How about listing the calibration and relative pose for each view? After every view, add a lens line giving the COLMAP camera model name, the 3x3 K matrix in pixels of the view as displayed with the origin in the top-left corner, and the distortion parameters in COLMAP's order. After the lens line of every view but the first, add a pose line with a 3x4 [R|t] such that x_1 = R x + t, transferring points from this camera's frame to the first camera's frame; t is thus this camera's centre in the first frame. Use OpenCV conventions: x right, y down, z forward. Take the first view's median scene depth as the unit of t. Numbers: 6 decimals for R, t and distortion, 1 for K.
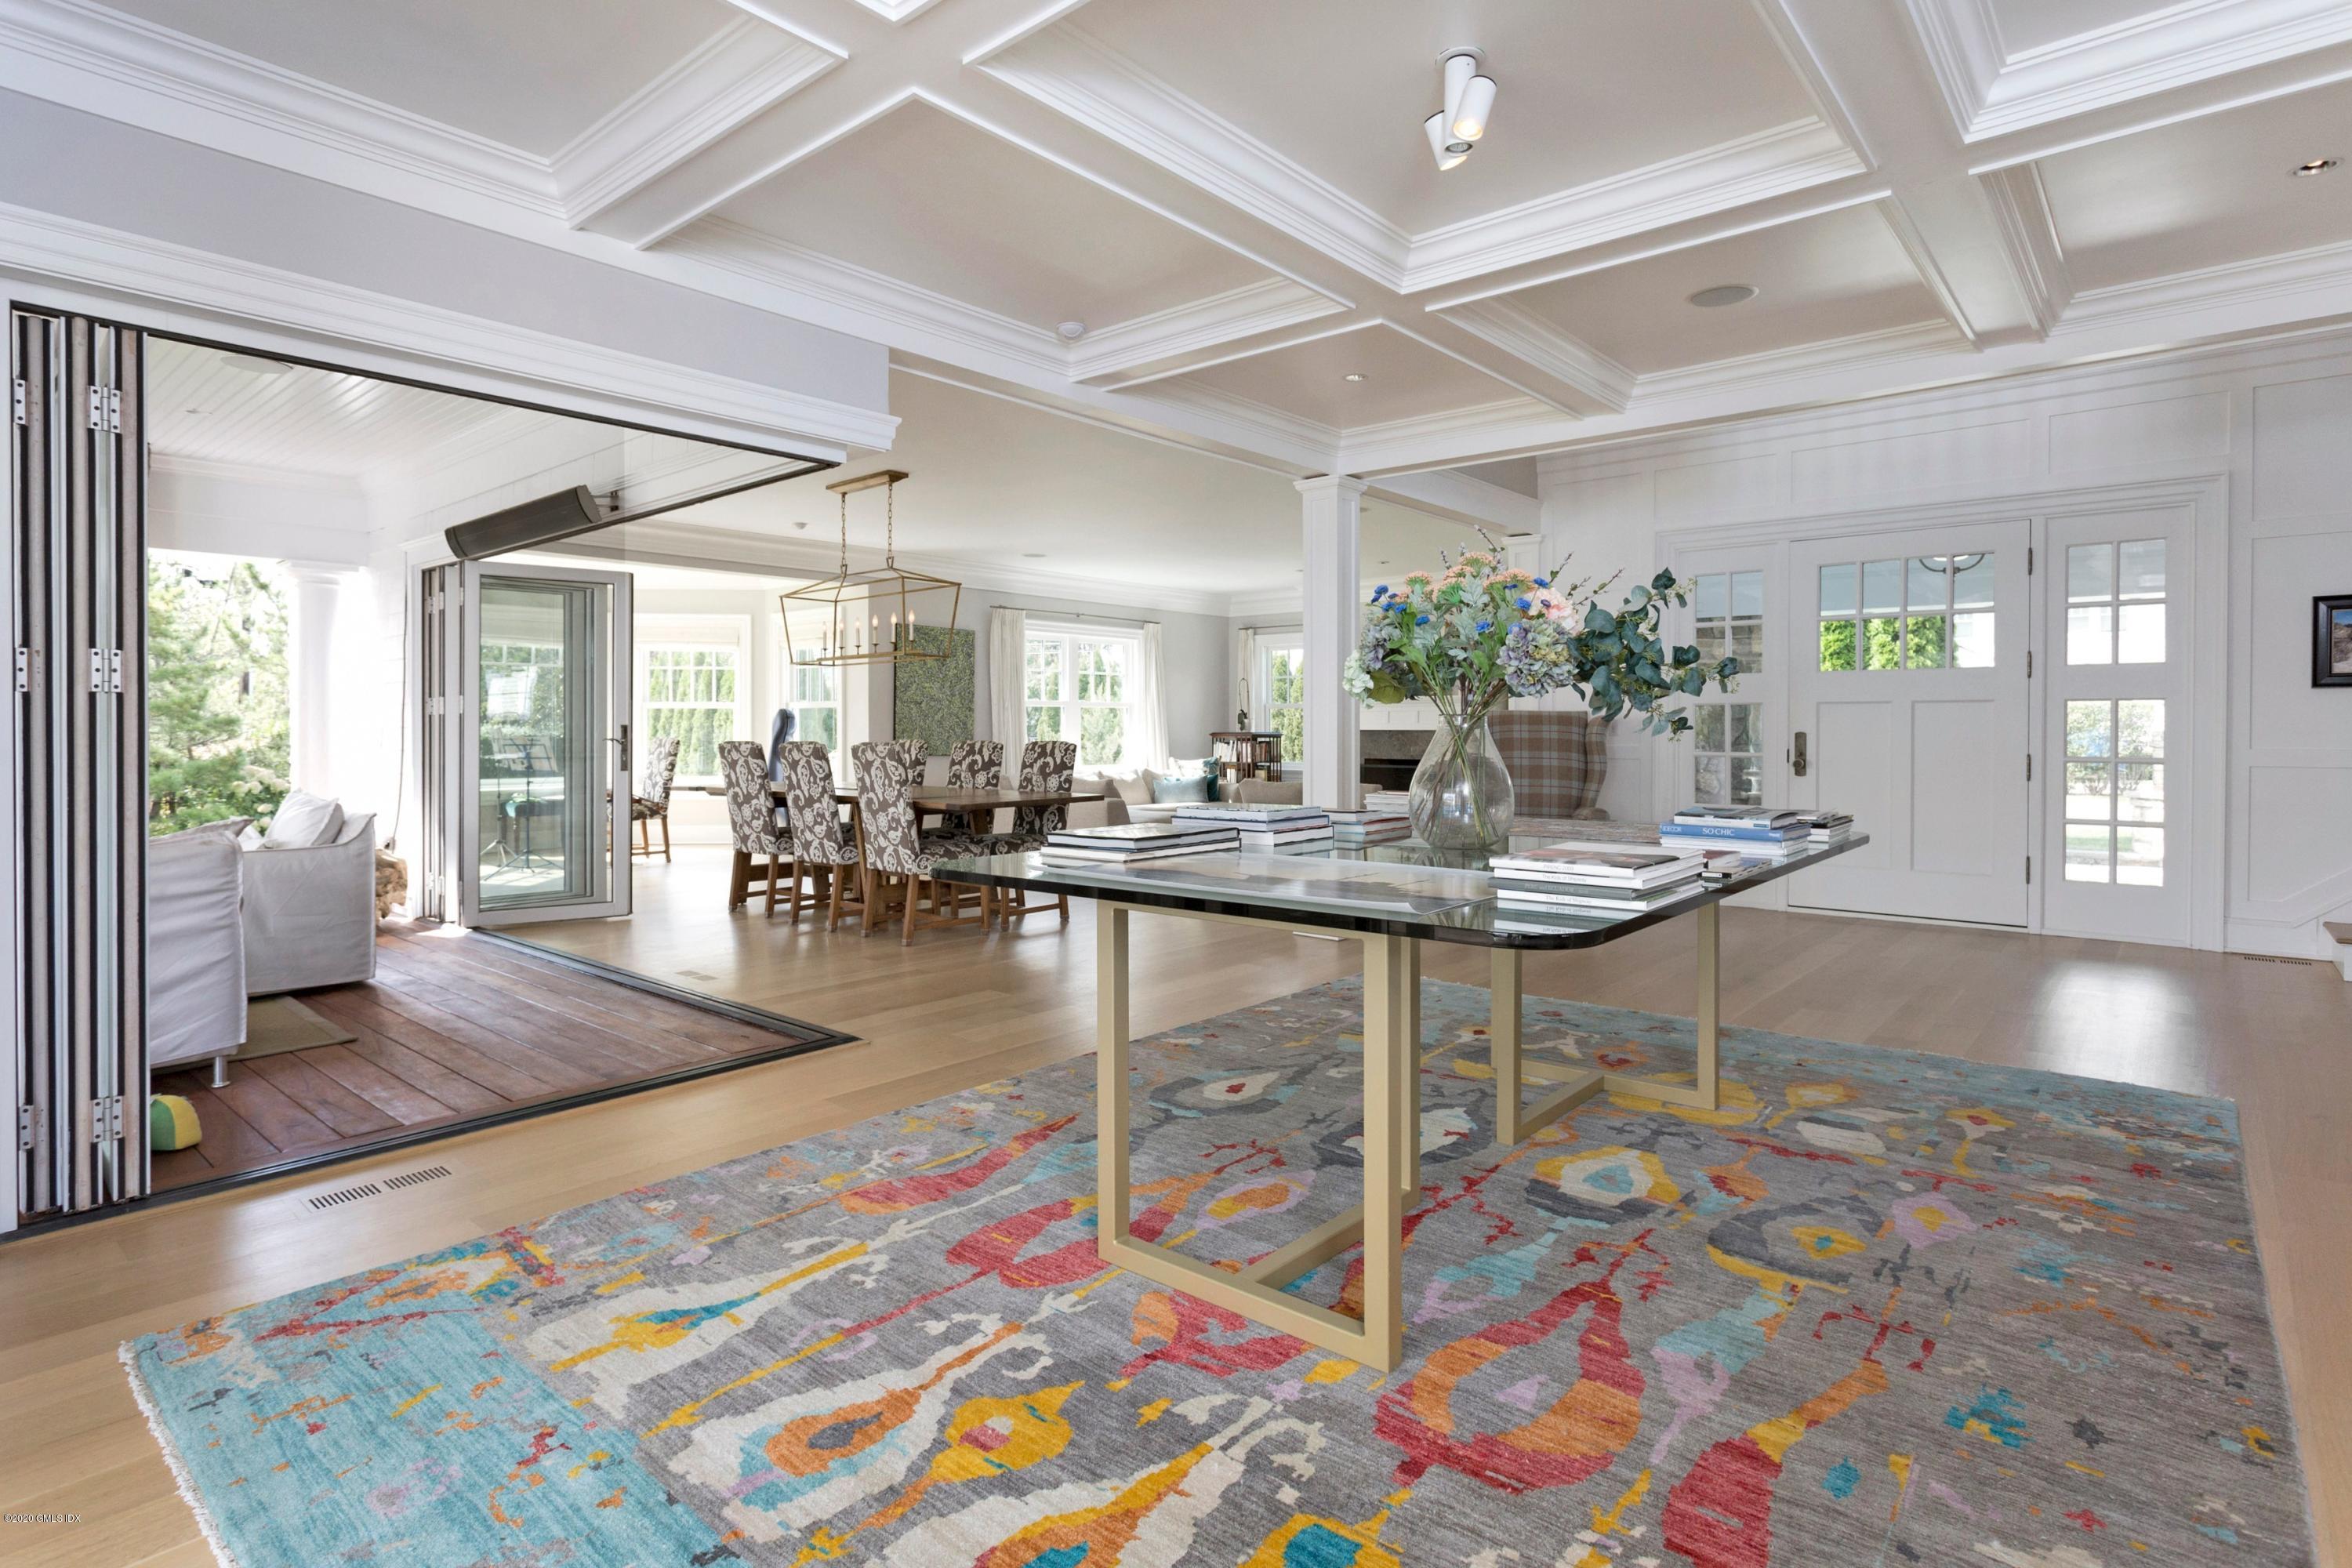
lens RADIAL K [[1196.0, 0, 1170.3], [0, 1196.0, 731.2], [0, 0, 1]] dist [0.003380, 0.000160]
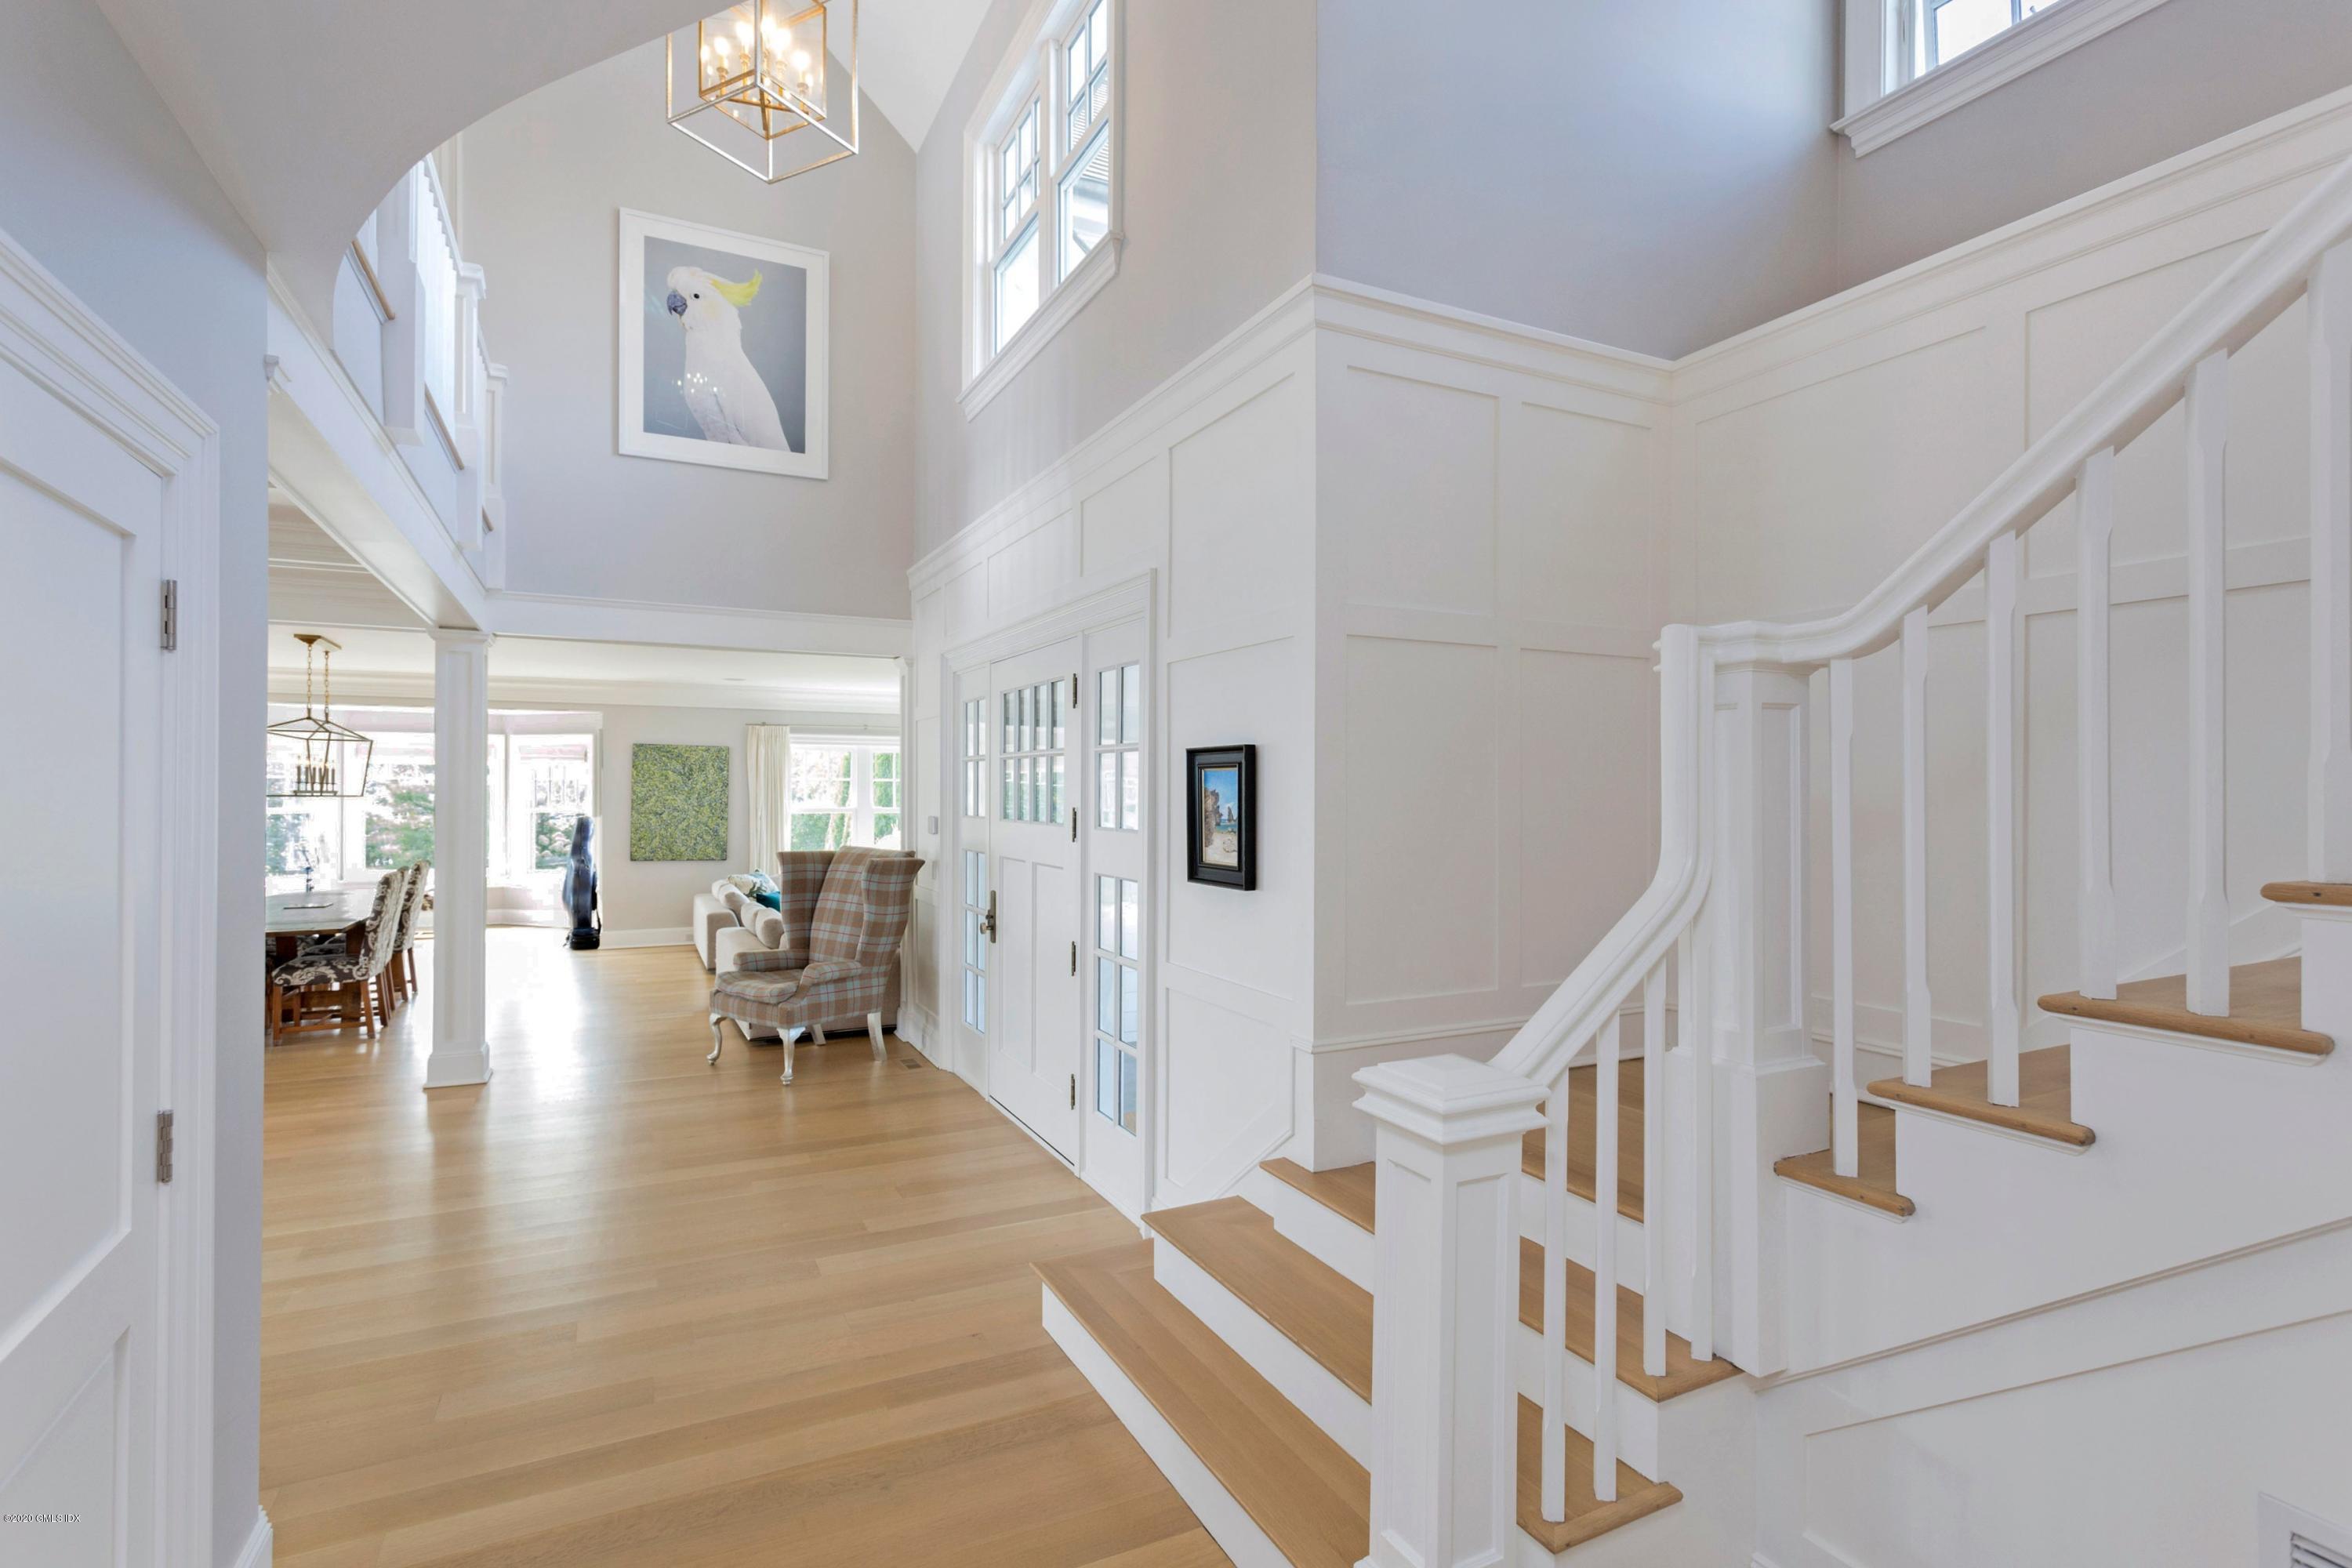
lens RADIAL K [[1138.5, 0, 1172.2], [0, 1138.5, 781.0], [0, 0, 1]] dist [0.002179, 0.000588]
pose [[0.921162, 0.000912, -0.389179, 0.781182], [-0.005105, 0.999940, -0.009739, -0.056176], [0.389147, 0.010958, 0.921111, 0.244319]]
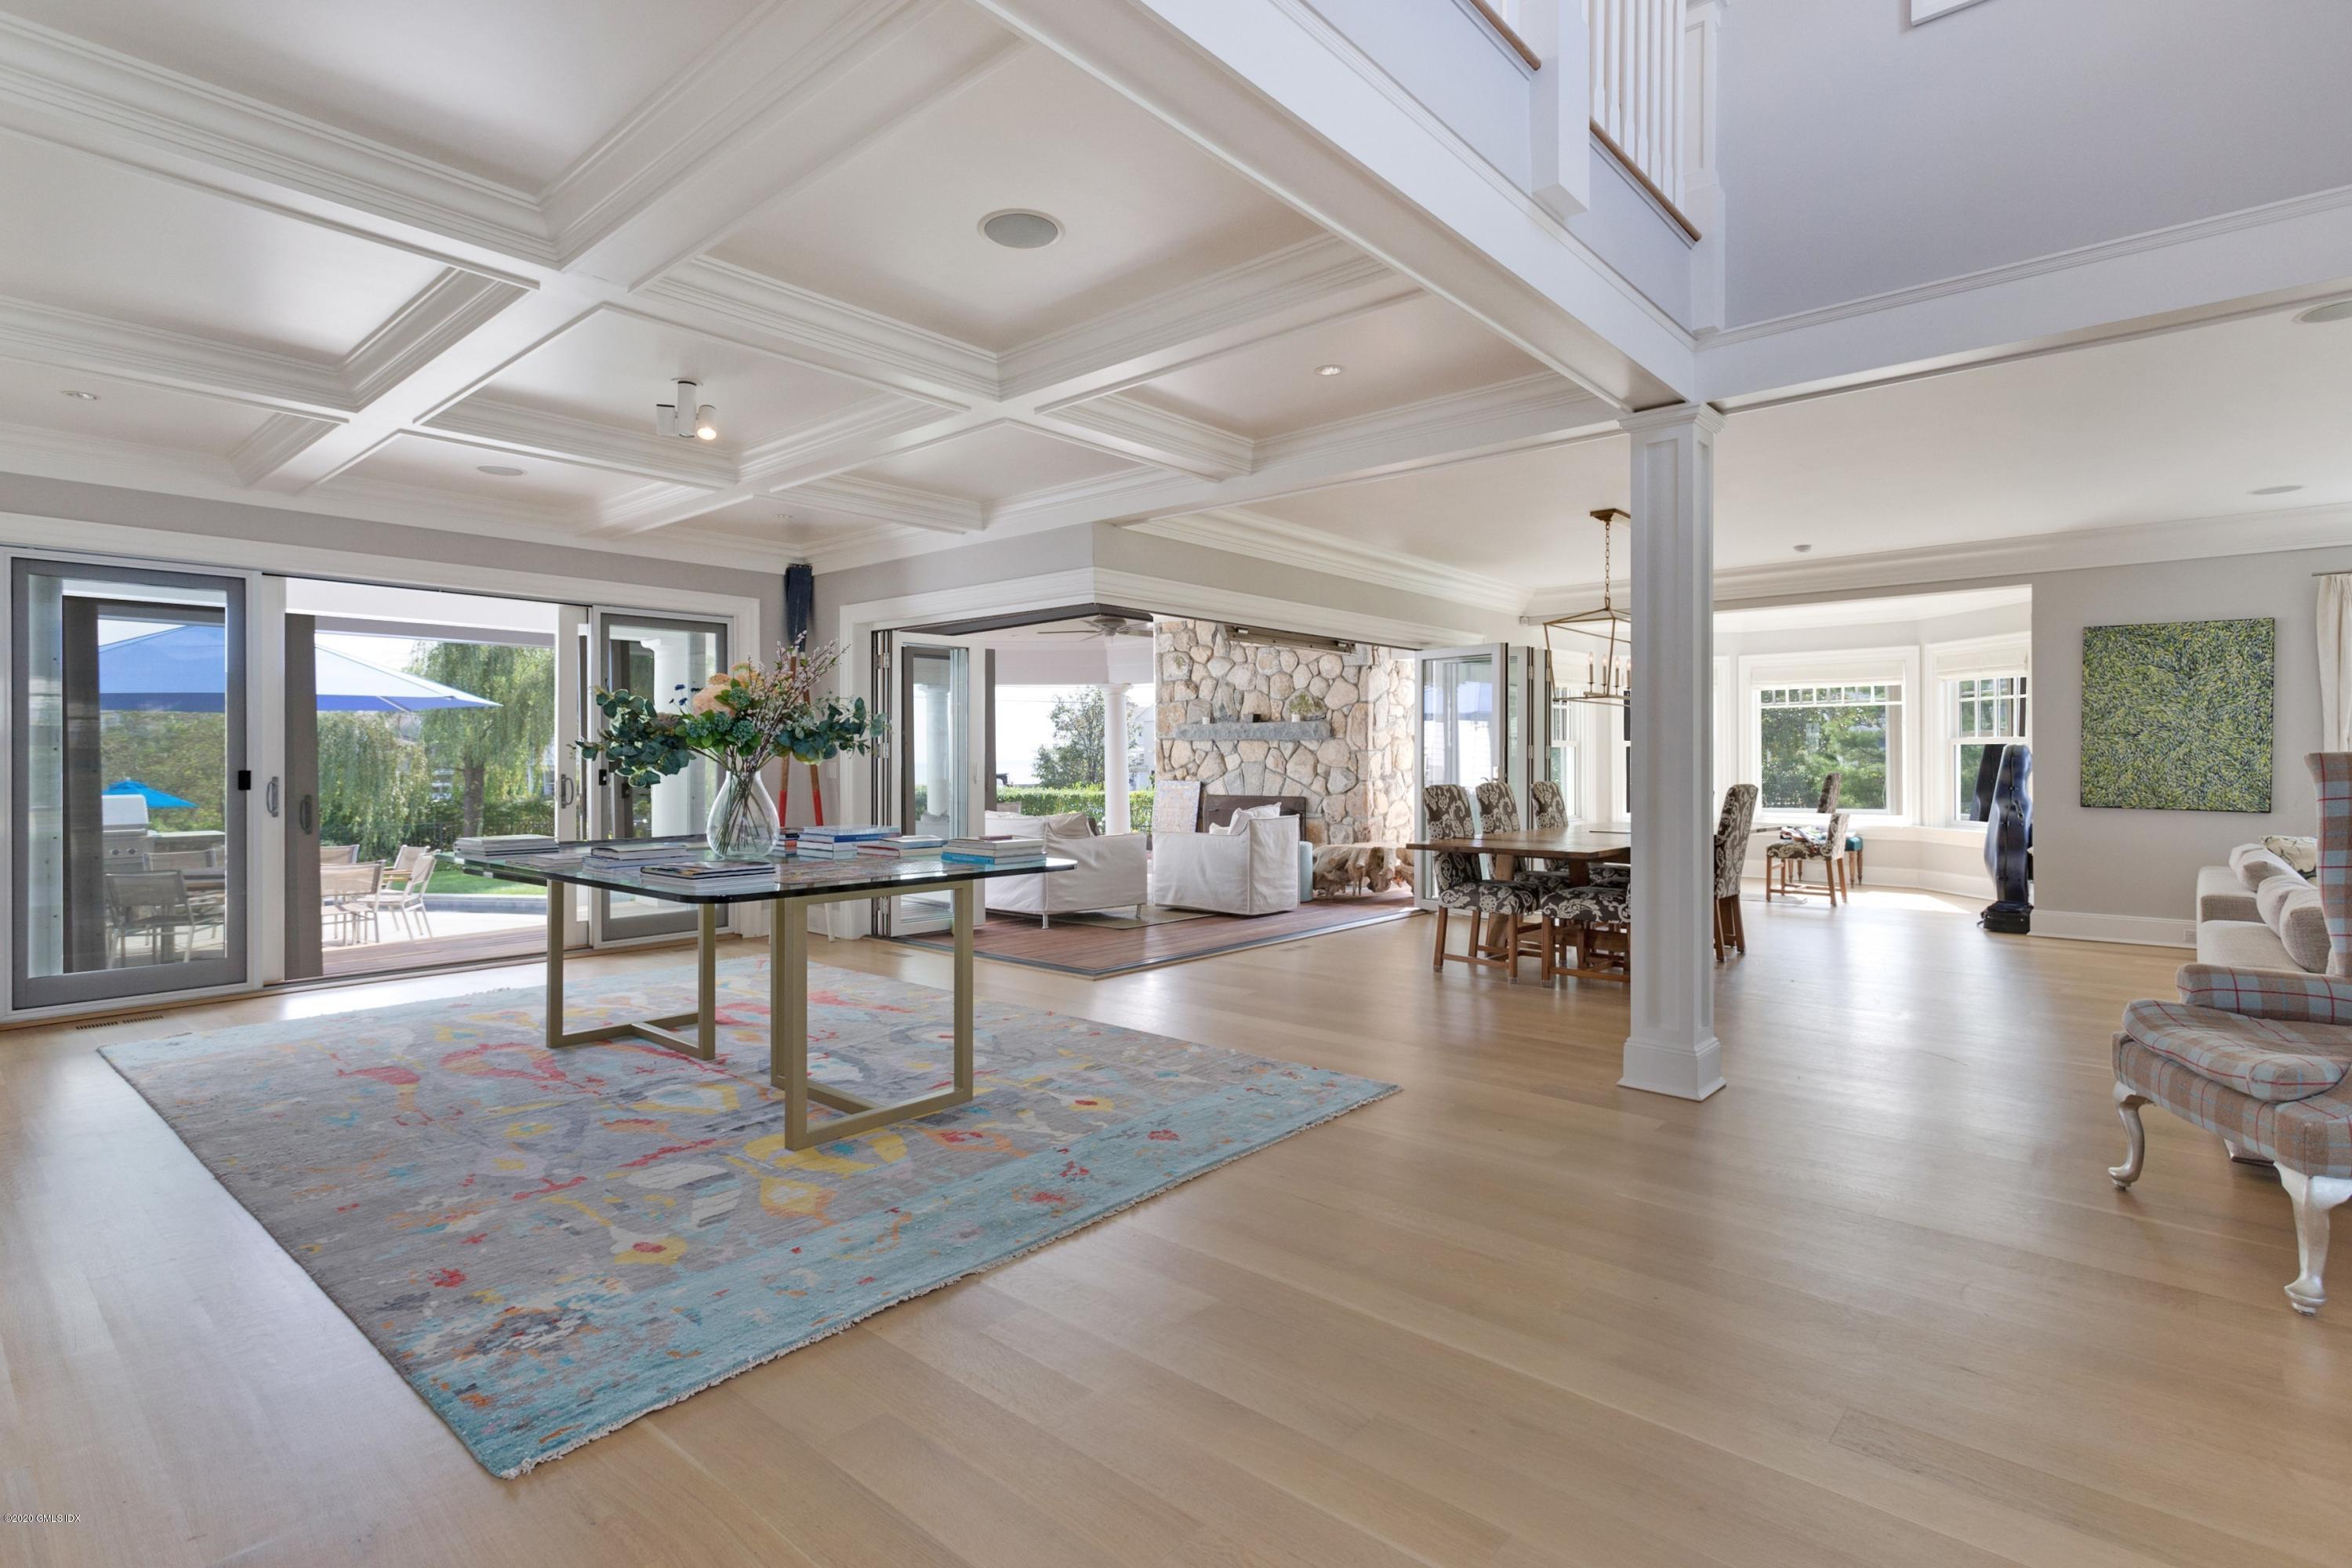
lens RADIAL K [[1138.5, 0, 1175.6], [0, 1138.5, 763.1], [0, 0, 1]] dist [0.002179, 0.000588]
pose [[-0.011352, 0.001110, -0.999935, 0.568425], [-0.001007, 0.999999, 0.001122, -0.008401], [0.999935, 0.001020, -0.011351, 0.531103]]
